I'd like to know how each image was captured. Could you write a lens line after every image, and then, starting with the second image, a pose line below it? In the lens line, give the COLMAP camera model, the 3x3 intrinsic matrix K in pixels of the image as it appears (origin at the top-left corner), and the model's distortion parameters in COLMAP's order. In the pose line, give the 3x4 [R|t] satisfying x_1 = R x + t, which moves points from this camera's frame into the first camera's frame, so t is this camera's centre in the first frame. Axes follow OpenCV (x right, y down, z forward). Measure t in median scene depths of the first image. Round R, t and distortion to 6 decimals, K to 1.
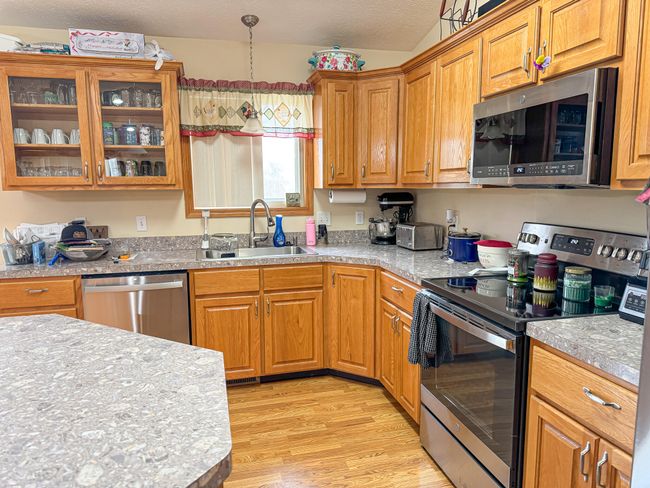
lens RADIAL K [[460.0, 0, 326.7], [0, 460.0, 244.2], [0, 0, 1]] dist [0.029486, -0.029163]
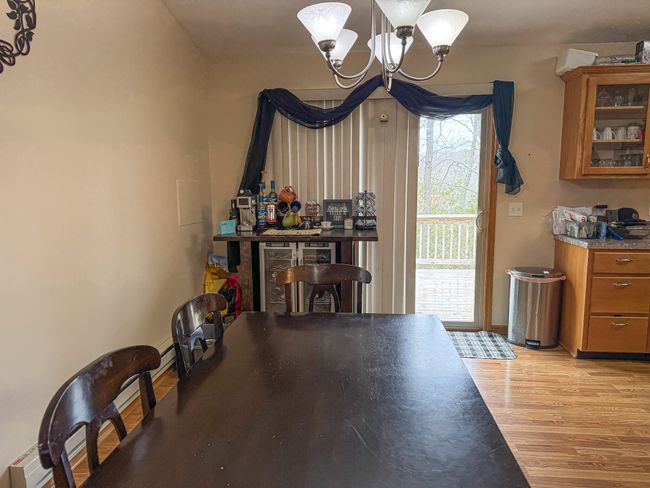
lens RADIAL K [[460.0, 0, 321.4], [0, 460.0, 244.9], [0, 0, 1]] dist [0.029486, -0.029163]
pose [[0.939016, 0.046993, -0.340648, -0.901964], [-0.043759, 0.998894, 0.017176, 0.069641], [0.341079, -0.001222, 0.940034, -0.392620]]
